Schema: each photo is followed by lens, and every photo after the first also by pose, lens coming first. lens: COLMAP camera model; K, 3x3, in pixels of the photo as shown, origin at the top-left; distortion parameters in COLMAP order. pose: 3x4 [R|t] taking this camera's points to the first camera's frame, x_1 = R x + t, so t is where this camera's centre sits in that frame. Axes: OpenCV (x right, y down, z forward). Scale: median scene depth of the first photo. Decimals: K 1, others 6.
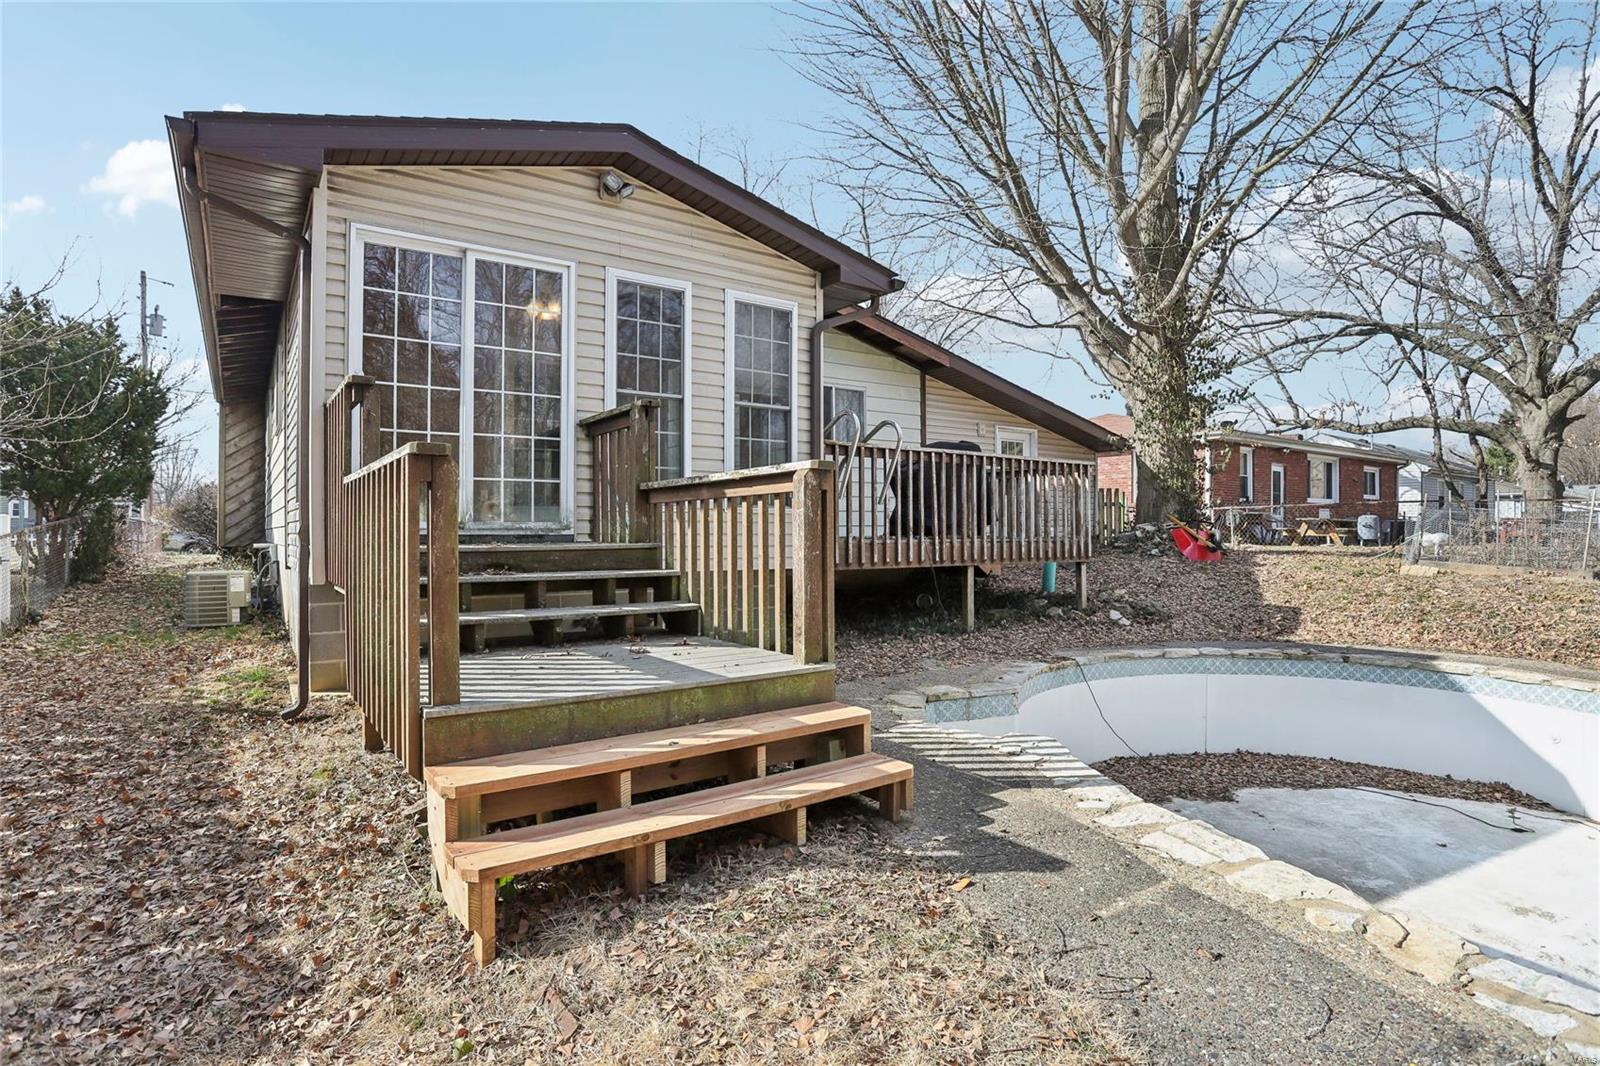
lens RADIAL K [[818.1, 0, 789.3], [0, 818.1, 531.9], [0, 0, 1]] dist [-0.080648, 0.039110]
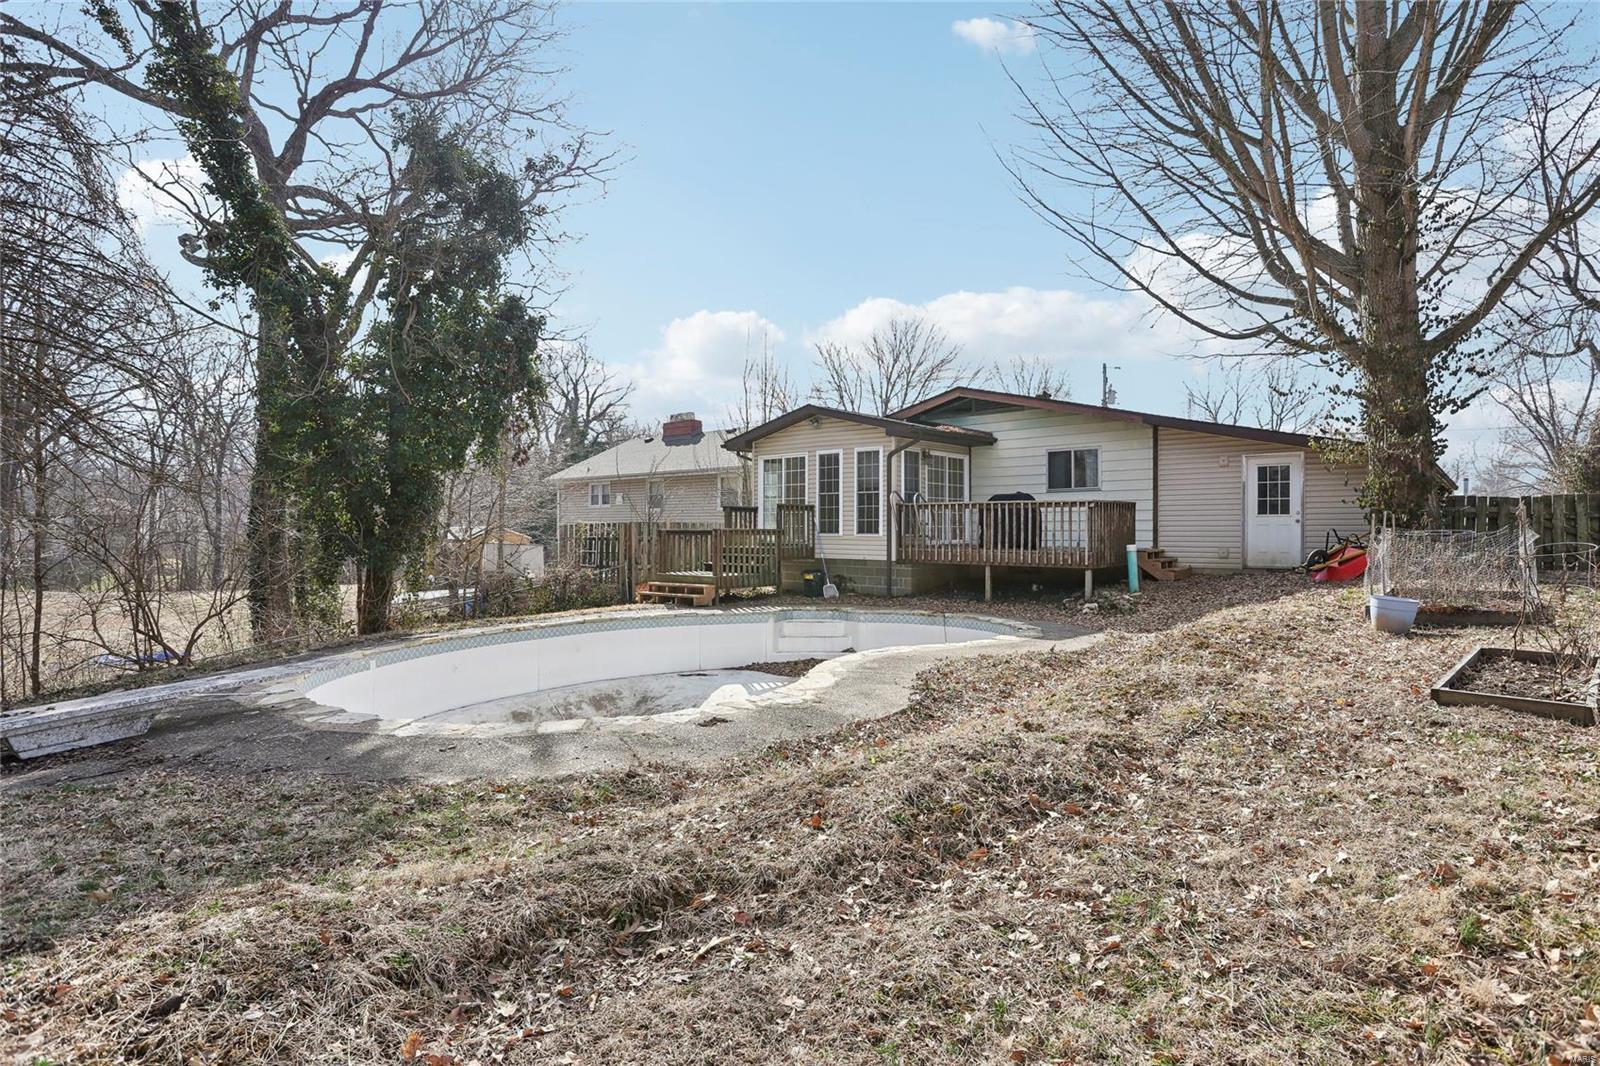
lens RADIAL K [[818.1, 0, 789.3], [0, 818.1, 531.9], [0, 0, 1]] dist [-0.080648, 0.039110]
pose [[0.237077, 0.004947, -0.971478, 2.247188], [-0.005677, 0.999977, 0.003707, -0.042967], [0.971474, 0.004637, 0.237099, 0.189054]]
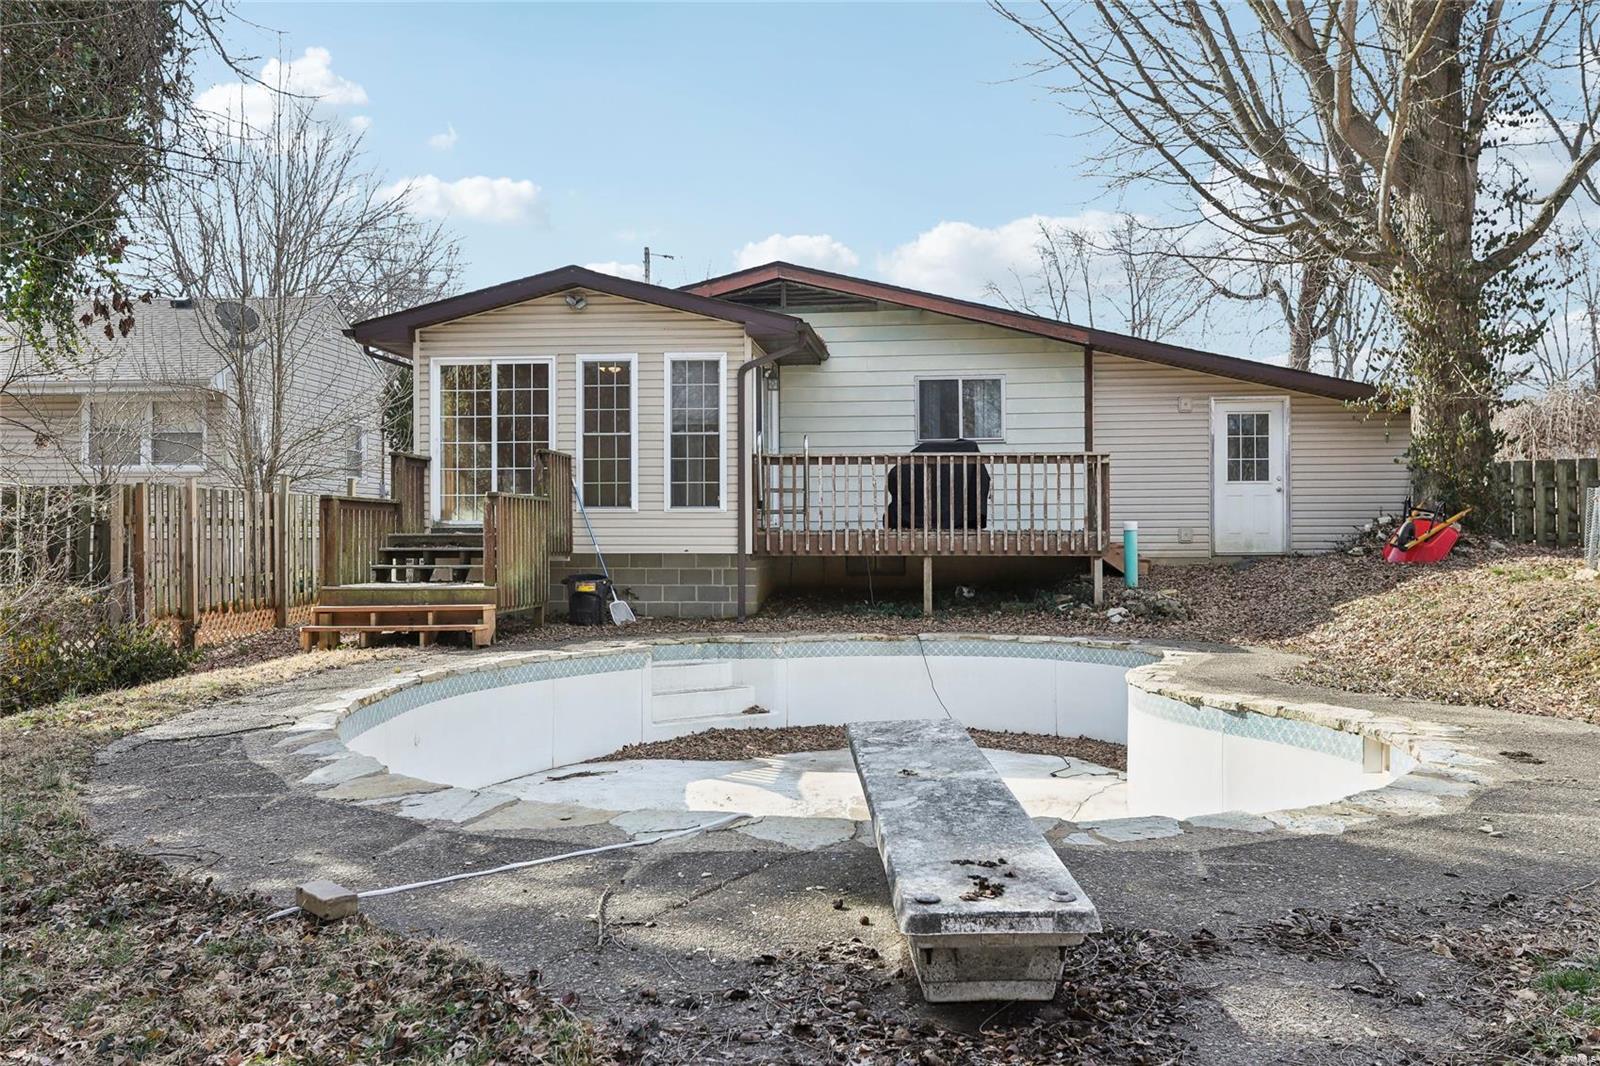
lens RADIAL K [[1454.8, 0, 791.8], [0, 1454.8, 532.9], [0, 0, 1]] dist [0.000593, 0.006954]
pose [[0.763974, -0.001745, -0.645245, 1.638510], [-0.000167, 0.999996, -0.002902, 0.019155], [0.645247, 0.002325, 0.763970, -0.747557]]
